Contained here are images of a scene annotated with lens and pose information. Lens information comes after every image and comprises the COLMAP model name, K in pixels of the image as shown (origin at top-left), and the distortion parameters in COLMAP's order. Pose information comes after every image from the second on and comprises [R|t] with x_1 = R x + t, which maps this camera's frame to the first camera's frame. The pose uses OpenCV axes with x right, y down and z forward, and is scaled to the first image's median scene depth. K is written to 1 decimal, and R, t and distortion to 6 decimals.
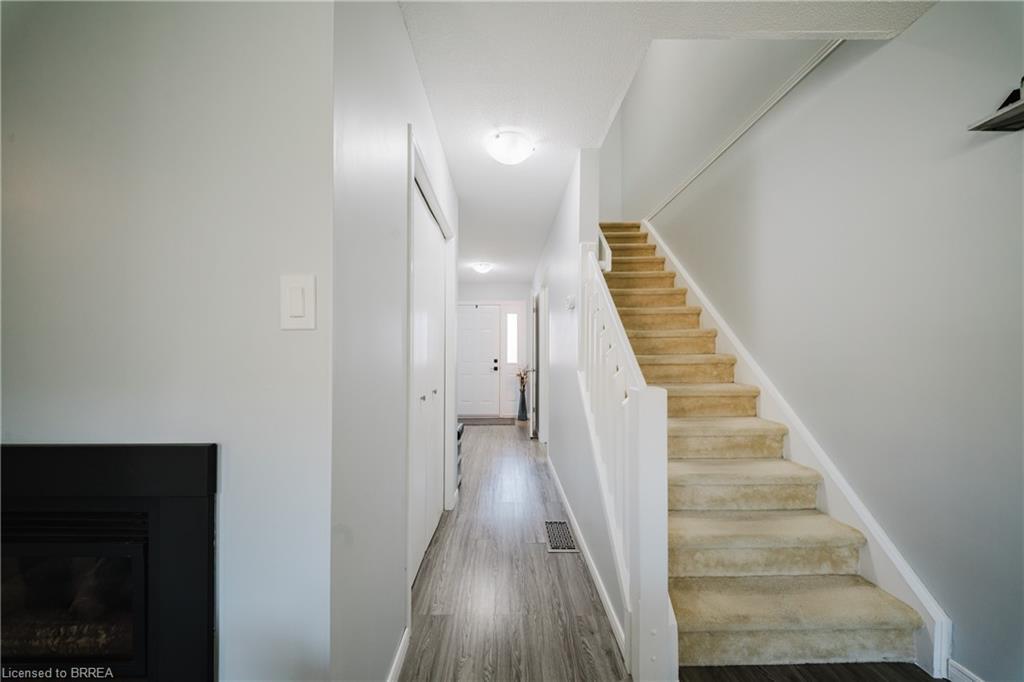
lens RADIAL K [[367.6, 0, 511.0], [0, 367.6, 348.8], [0, 0, 1]] dist [0.006534, -0.000238]
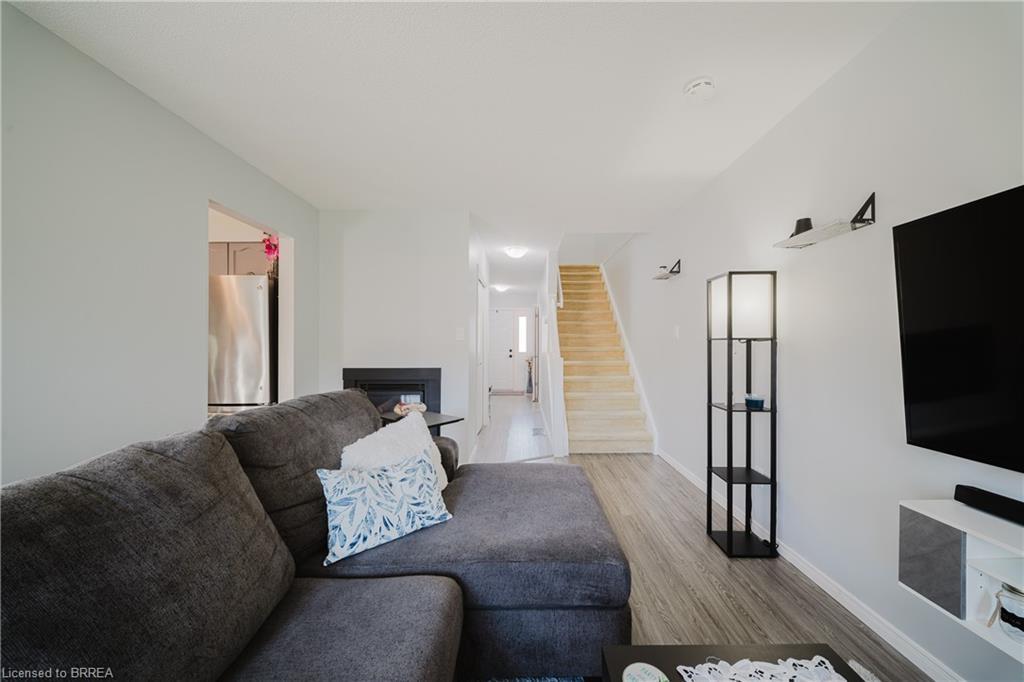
lens RADIAL K [[367.6, 0, 511.0], [0, 367.6, 348.8], [0, 0, 1]] dist [0.006534, -0.000238]
pose [[0.998957, 0.003384, -0.045539, 0.030193], [-0.002260, 0.999692, 0.024707, -0.010180], [0.045609, -0.024578, 0.998657, -0.507674]]
